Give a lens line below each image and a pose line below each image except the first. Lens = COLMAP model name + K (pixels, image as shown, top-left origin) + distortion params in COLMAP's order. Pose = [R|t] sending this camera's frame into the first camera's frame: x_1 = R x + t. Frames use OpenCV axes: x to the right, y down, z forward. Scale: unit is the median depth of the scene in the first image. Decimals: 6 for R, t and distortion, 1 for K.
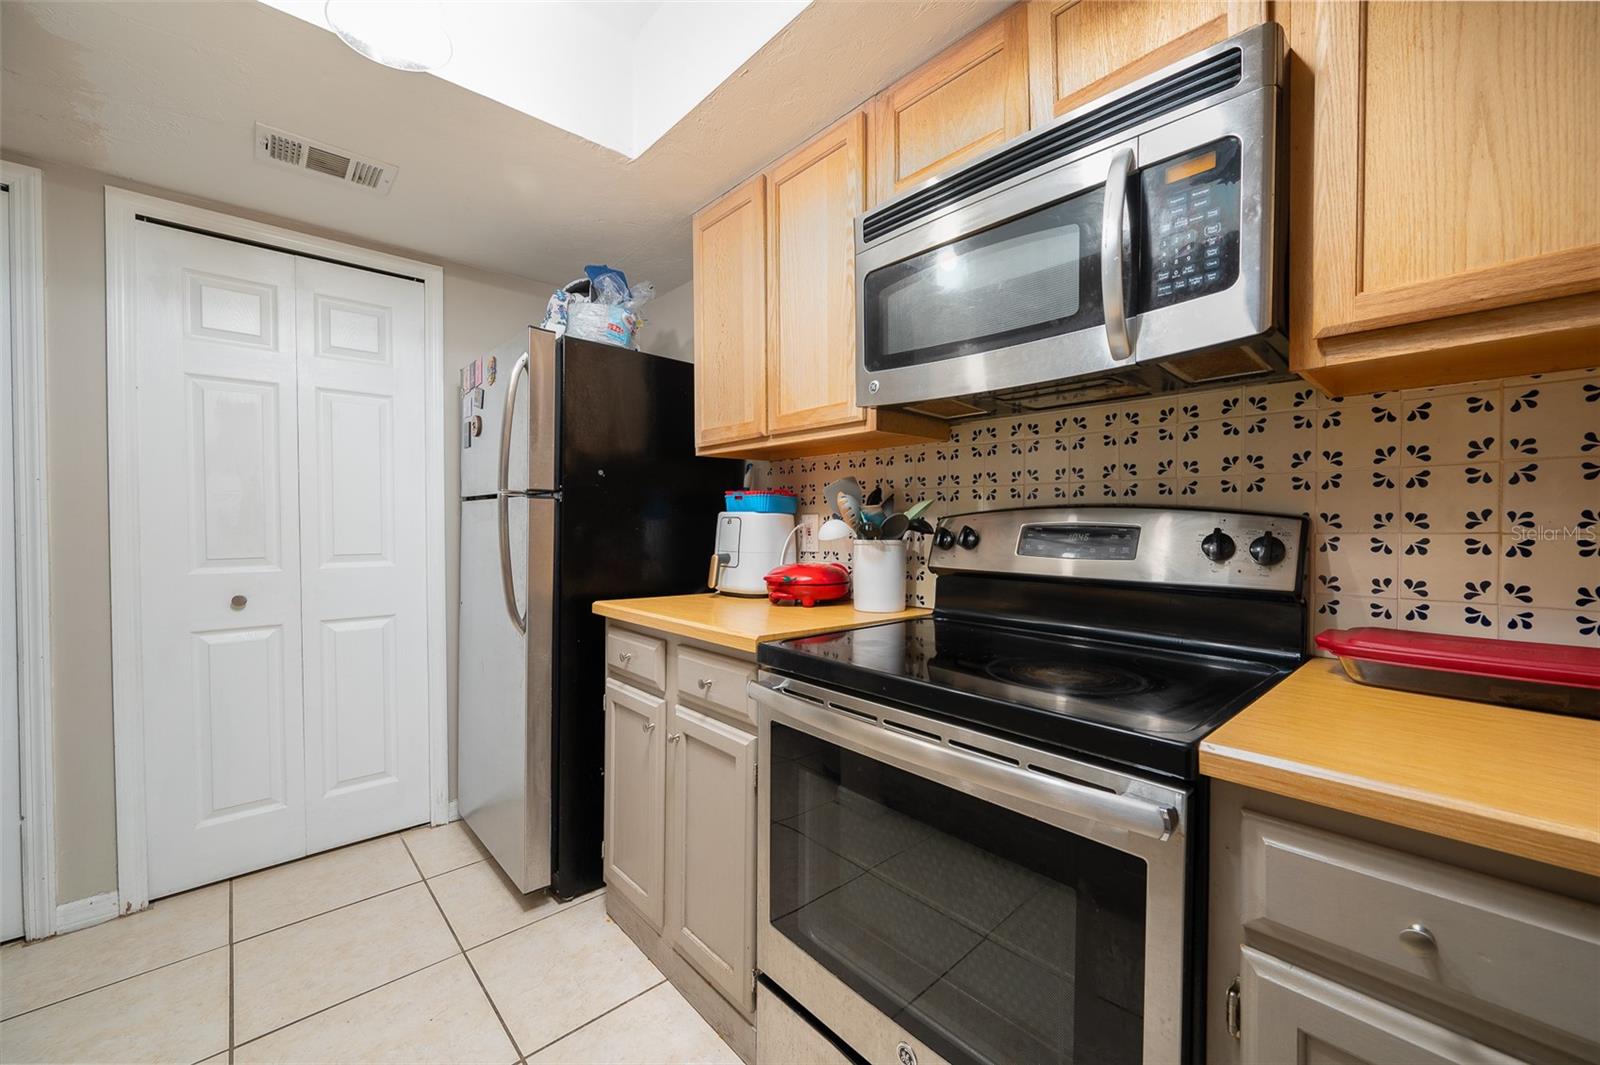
lens RADIAL K [[630.8, 0, 808.8], [0, 630.8, 536.6], [0, 0, 1]] dist [-0.002395, 0.000457]
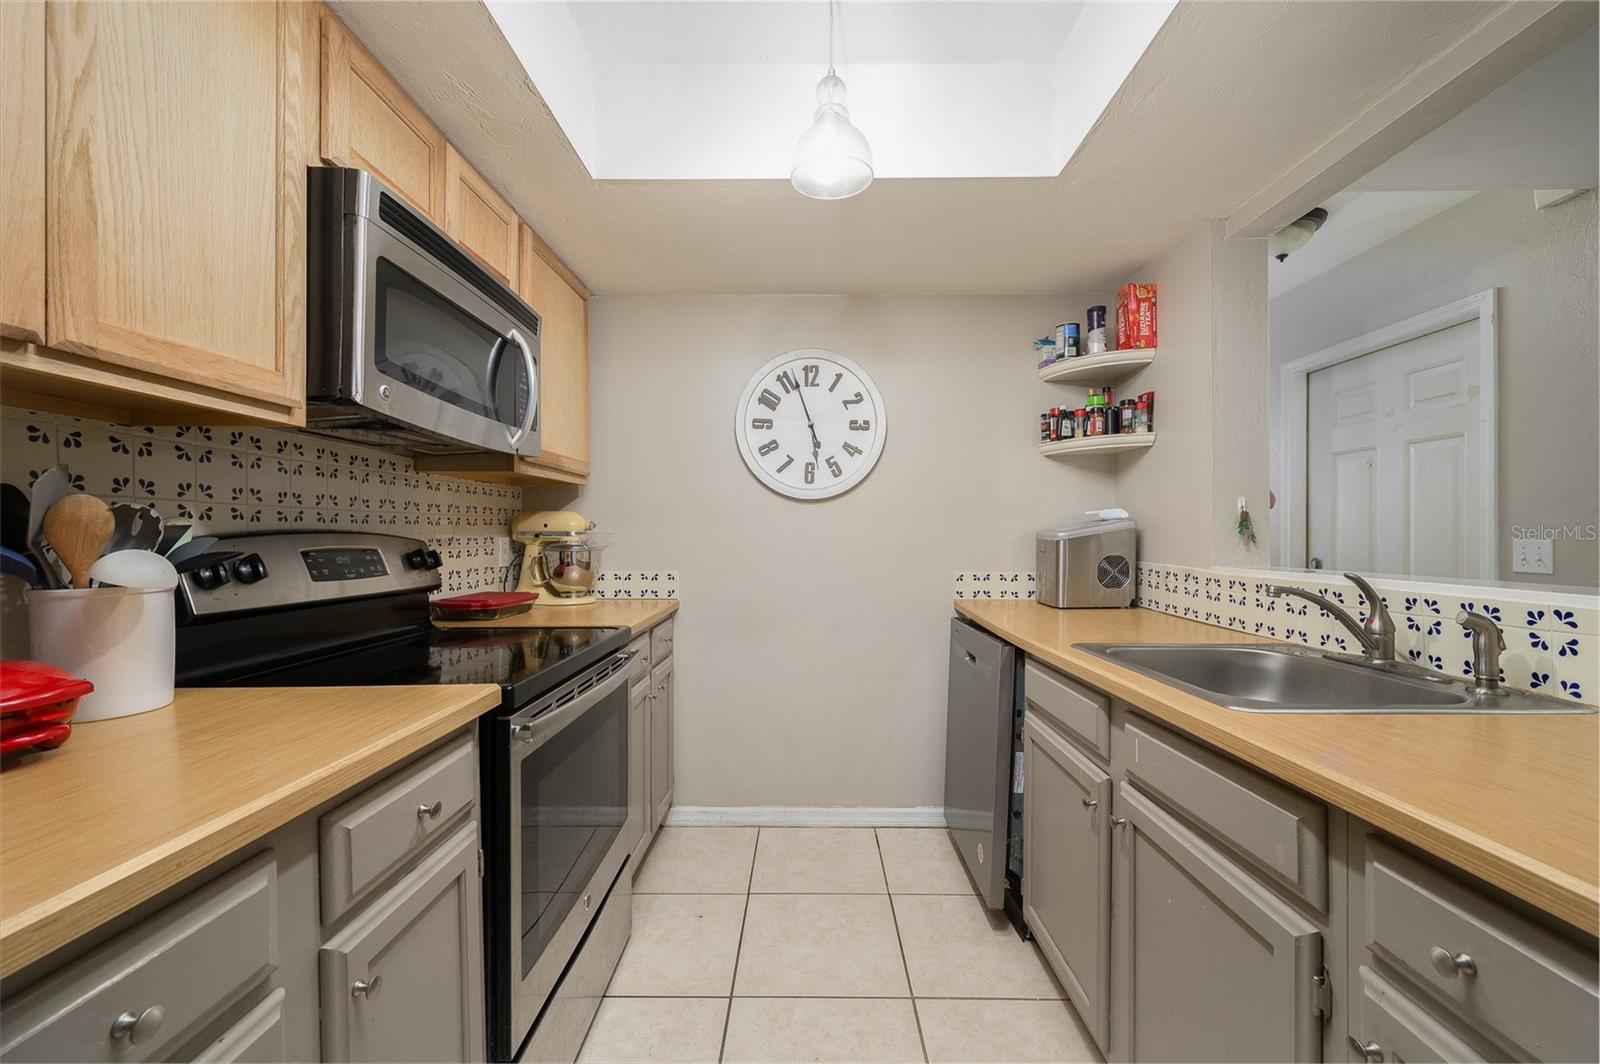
lens RADIAL K [[630.8, 0, 801.7], [0, 630.8, 530.5], [0, 0, 1]] dist [-0.002395, 0.000457]
pose [[-0.746303, -0.000209, 0.665607, -0.813776], [0.011832, 0.999838, 0.013580, -0.050414], [-0.665502, 0.018011, -0.746179, 1.157524]]
